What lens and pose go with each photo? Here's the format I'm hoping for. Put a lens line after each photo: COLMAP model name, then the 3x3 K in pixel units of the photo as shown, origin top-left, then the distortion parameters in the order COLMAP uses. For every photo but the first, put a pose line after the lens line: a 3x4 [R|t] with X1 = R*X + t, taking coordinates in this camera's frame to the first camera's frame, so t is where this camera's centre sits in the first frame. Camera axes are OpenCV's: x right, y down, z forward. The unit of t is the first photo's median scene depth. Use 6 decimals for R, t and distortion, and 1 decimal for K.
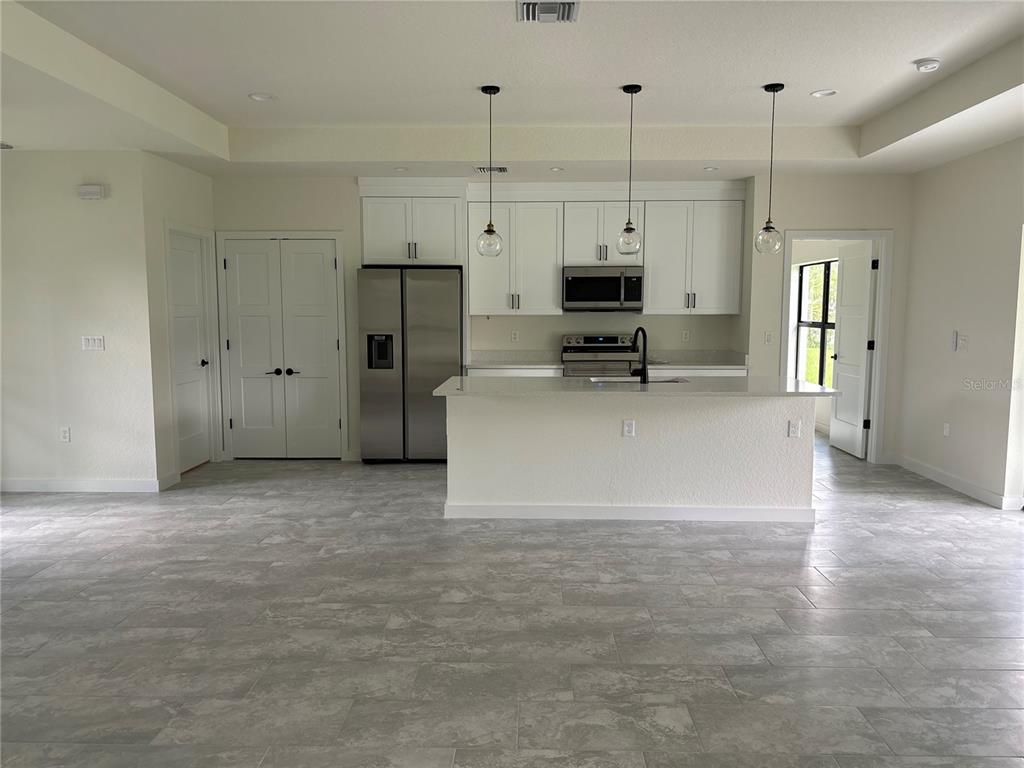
lens RADIAL K [[774.5, 0, 512.9], [0, 774.5, 385.4], [0, 0, 1]] dist [0.045001, -0.020223]
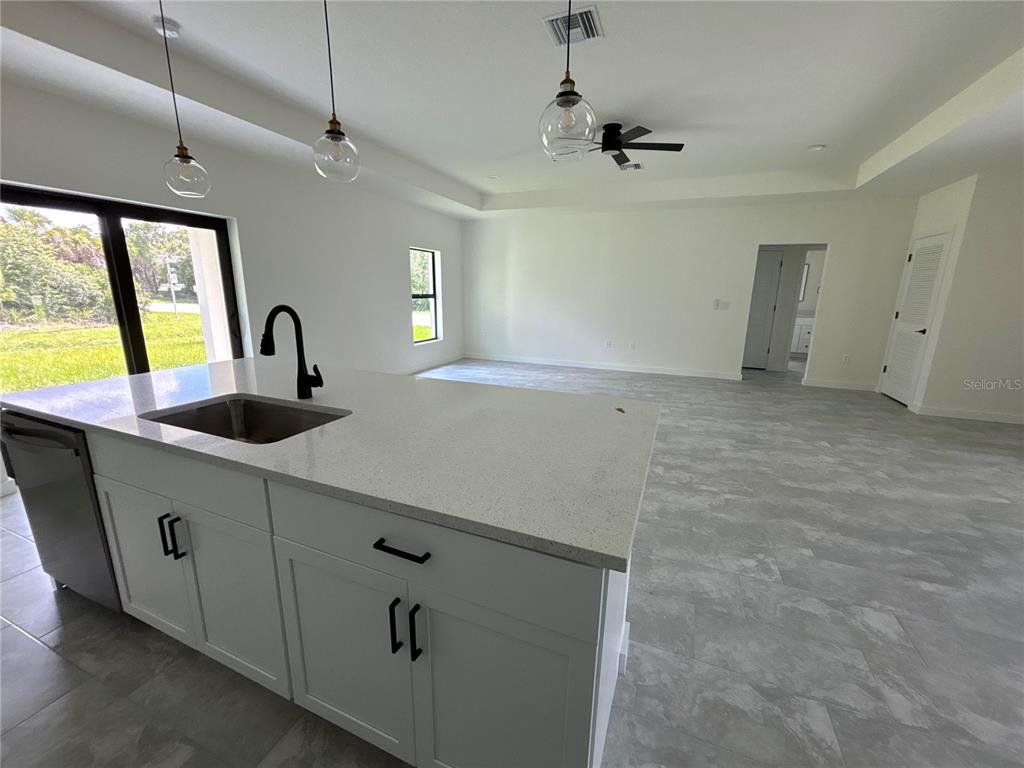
lens RADIAL K [[410.9, 0, 512.5], [0, 410.9, 384.1], [0, 0, 1]] dist [0.002313, 0.000761]
pose [[-0.934419, -0.095370, 0.343171, -0.133928], [0.019715, 0.948159, 0.317183, -0.159486], [-0.355630, 0.303147, -0.884098, 1.752521]]
